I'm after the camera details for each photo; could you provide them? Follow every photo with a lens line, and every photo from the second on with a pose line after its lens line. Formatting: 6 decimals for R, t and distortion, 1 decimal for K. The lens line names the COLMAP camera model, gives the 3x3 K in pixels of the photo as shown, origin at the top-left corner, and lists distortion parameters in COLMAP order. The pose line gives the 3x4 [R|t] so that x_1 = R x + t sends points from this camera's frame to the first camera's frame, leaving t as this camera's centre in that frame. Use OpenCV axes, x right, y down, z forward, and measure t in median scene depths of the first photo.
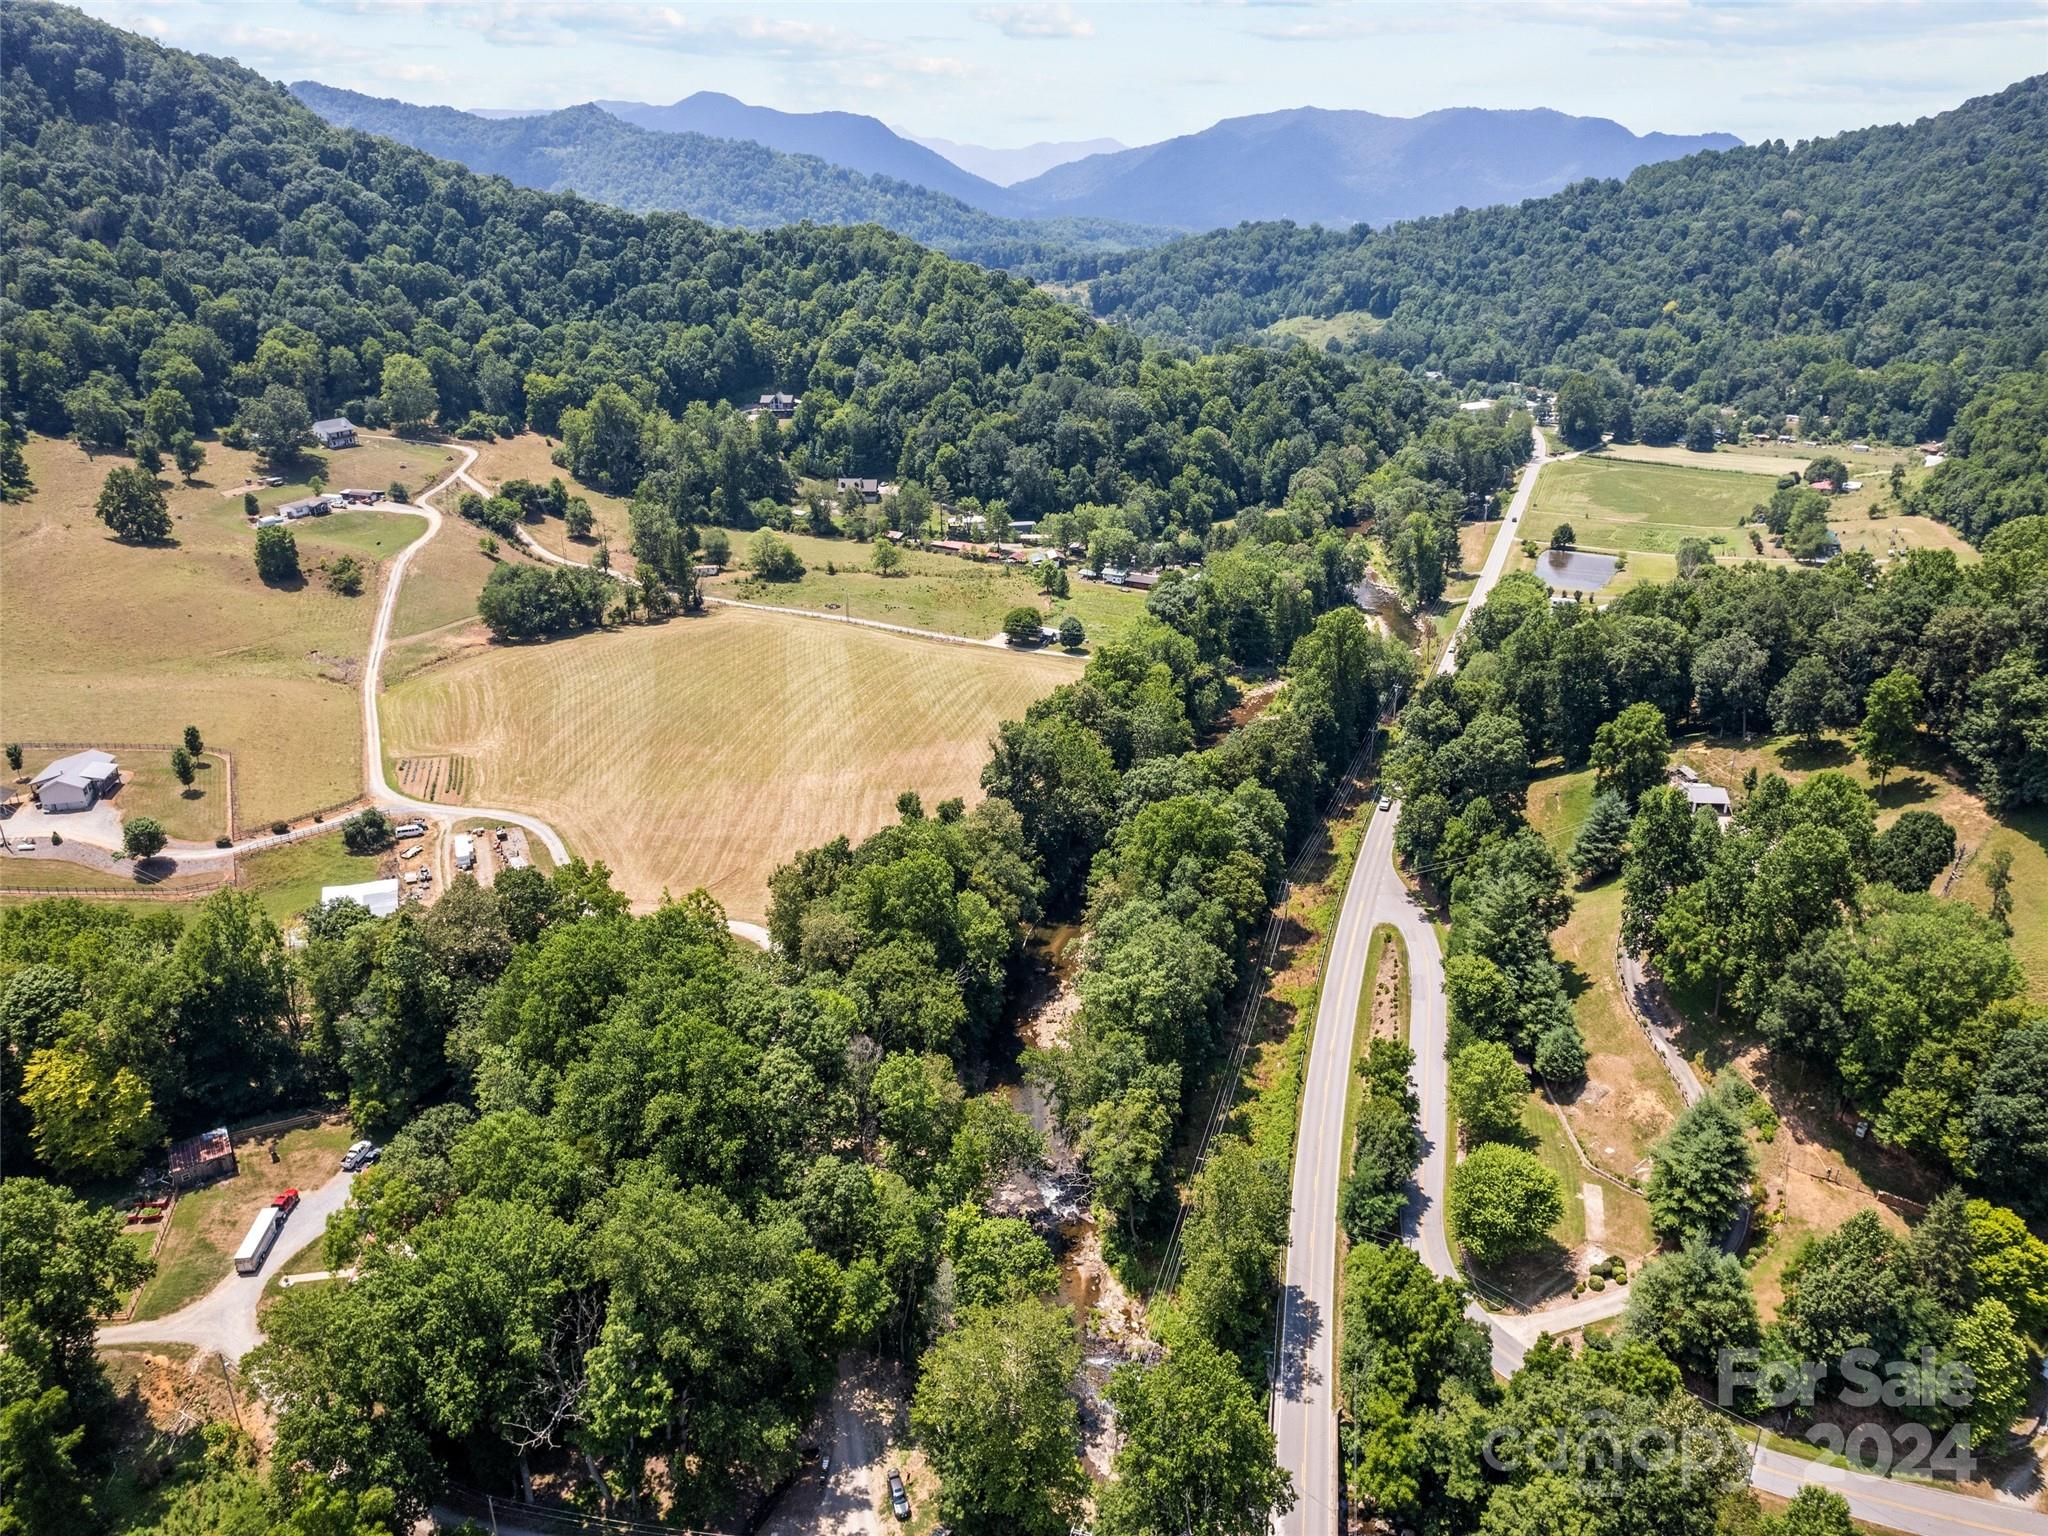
lens RADIAL K [[1328.8, 0, 1017.7], [0, 1328.8, 756.3], [0, 0, 1]] dist [-0.101211, 0.092312]
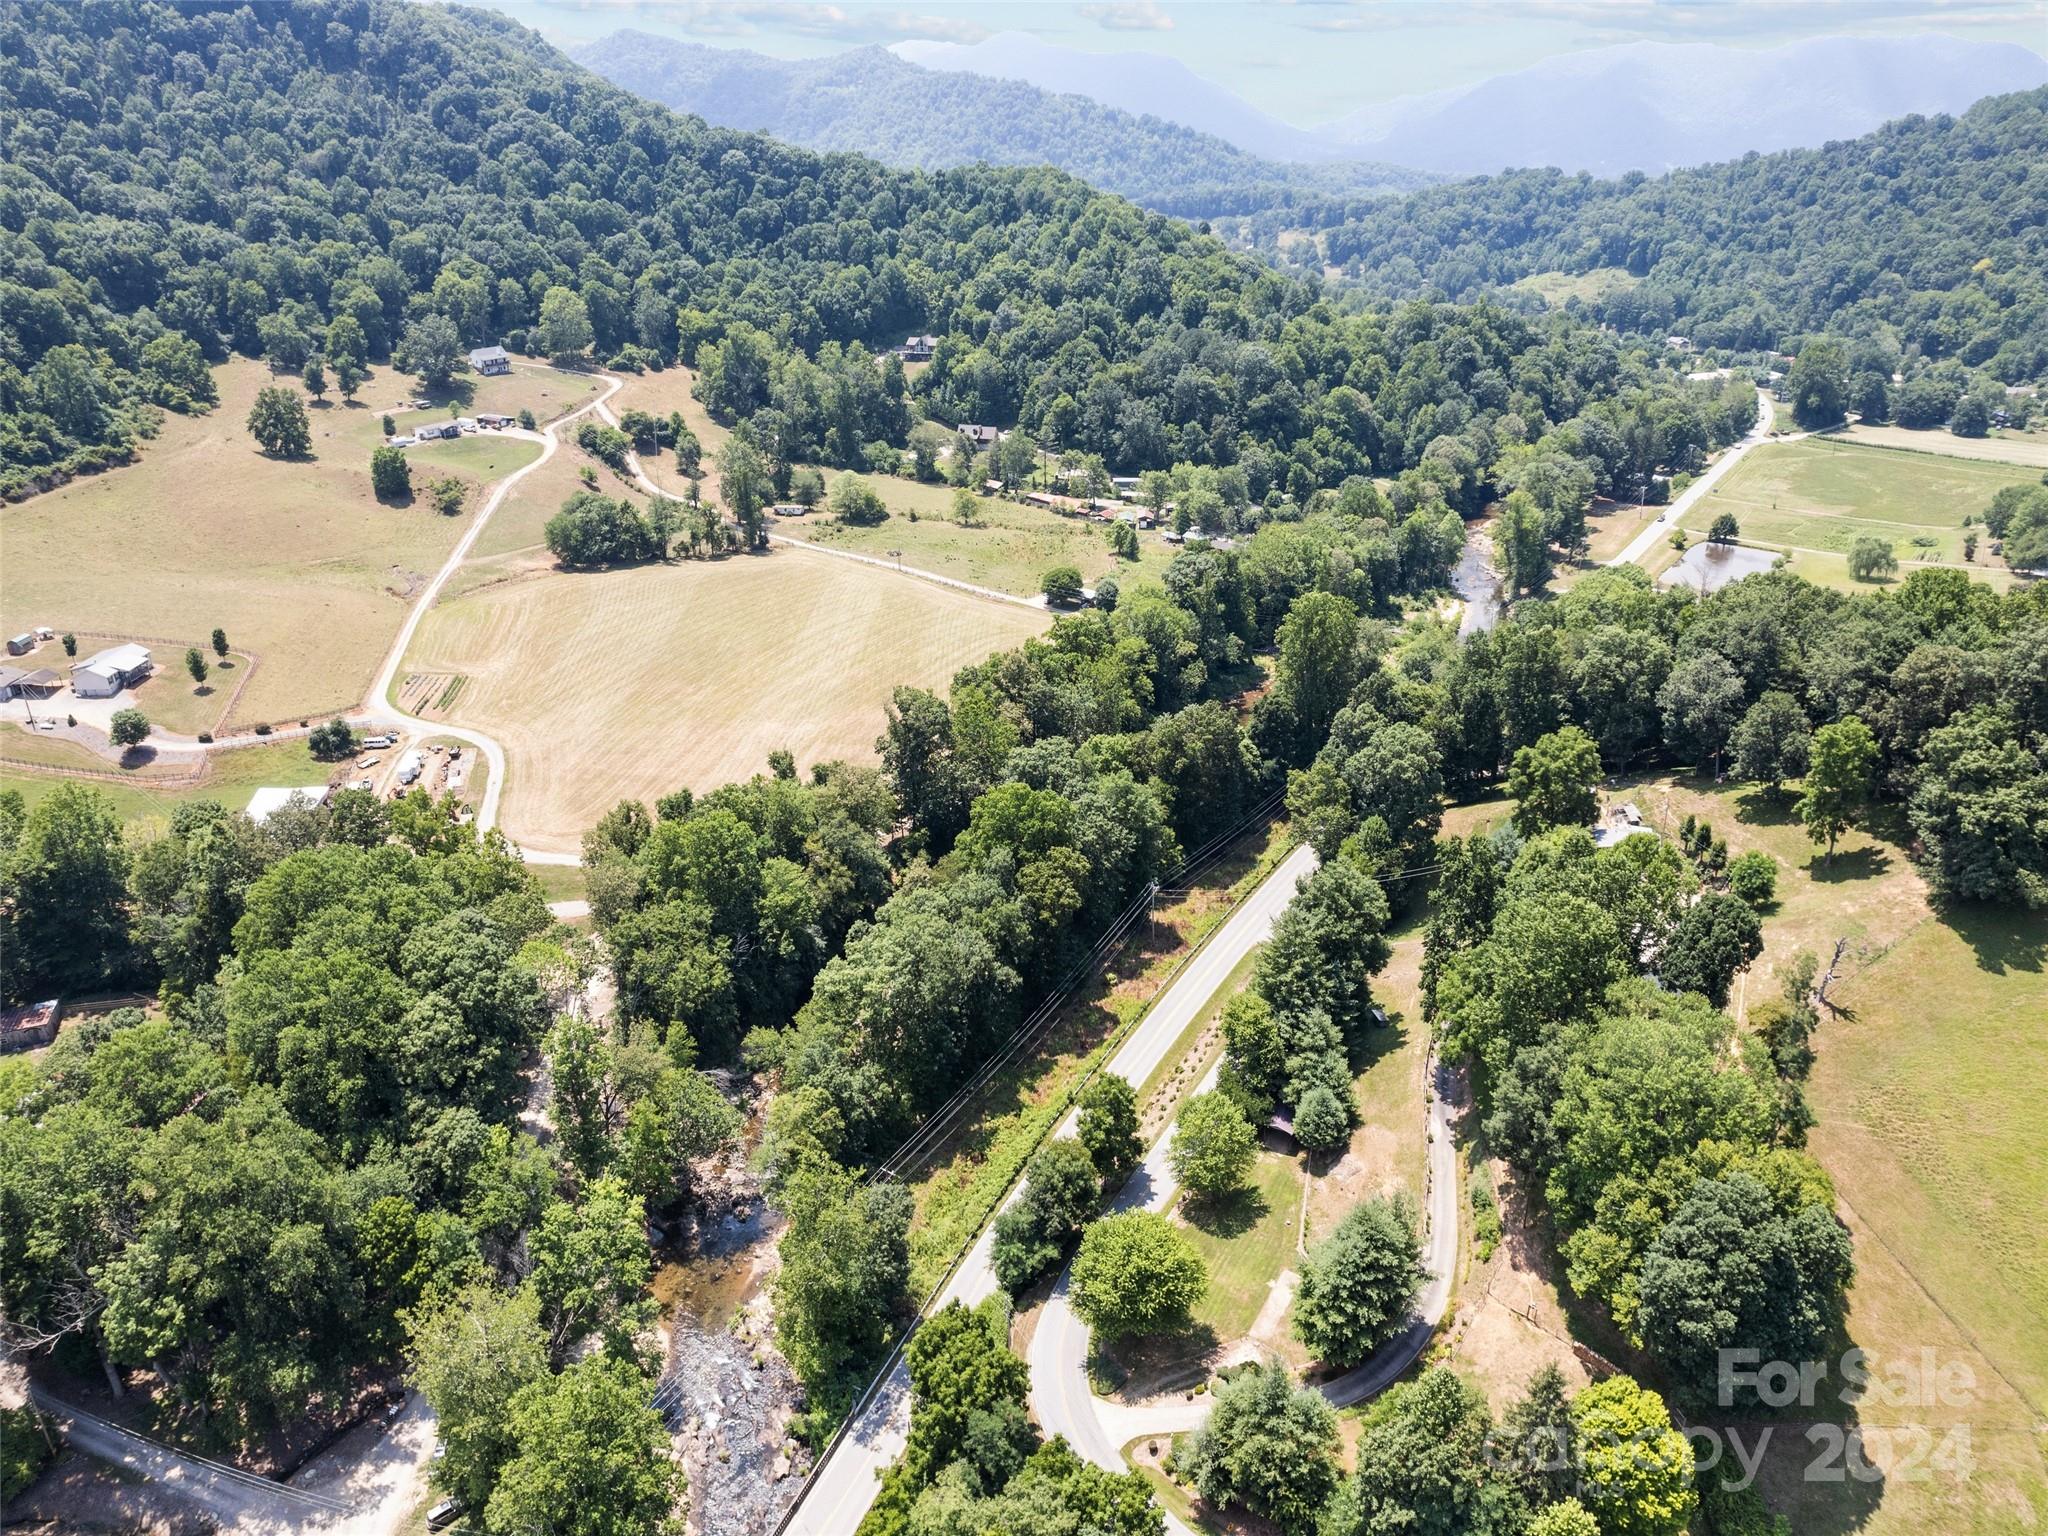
lens RADIAL K [[1325.1, 0, 1025.2], [0, 1325.1, 744.9], [0, 0, 1]] dist [-0.099031, 0.087597]
pose [[0.975256, 0.092130, -0.200968, 0.145003], [-0.085750, 0.995503, 0.040247, -0.015881], [0.203773, -0.022018, 0.978771, 0.039059]]
